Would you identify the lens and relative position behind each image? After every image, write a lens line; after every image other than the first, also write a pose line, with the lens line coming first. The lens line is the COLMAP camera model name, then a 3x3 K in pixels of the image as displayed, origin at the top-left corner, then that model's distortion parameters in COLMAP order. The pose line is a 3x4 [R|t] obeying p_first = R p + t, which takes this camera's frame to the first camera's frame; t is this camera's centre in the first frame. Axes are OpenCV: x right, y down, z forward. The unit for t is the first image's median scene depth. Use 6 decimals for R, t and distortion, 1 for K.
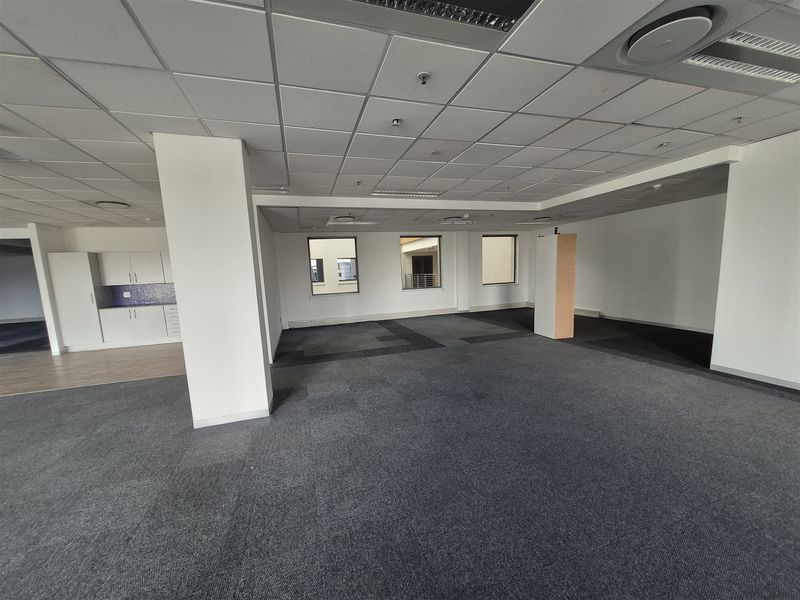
lens RADIAL K [[316.3, 0, 394.6], [0, 316.3, 312.6], [0, 0, 1]] dist [0.004953, 0.000121]
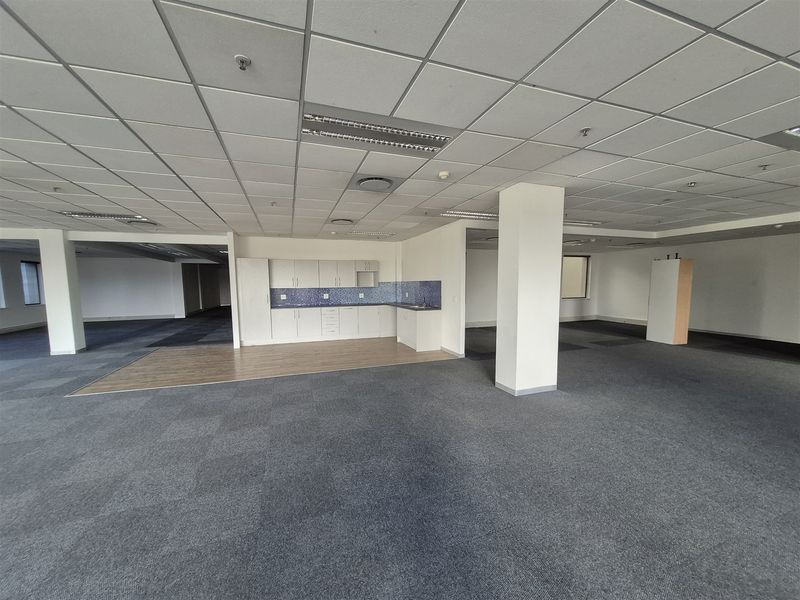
lens RADIAL K [[314.5, 0, 397.8], [0, 314.5, 308.1], [0, 0, 1]] dist [0.004696, -0.000366]
pose [[0.998525, 0.030160, 0.045138, -0.548836], [-0.027647, 0.998087, -0.055307, 0.038094], [-0.046720, 0.053978, 0.997449, -0.144076]]
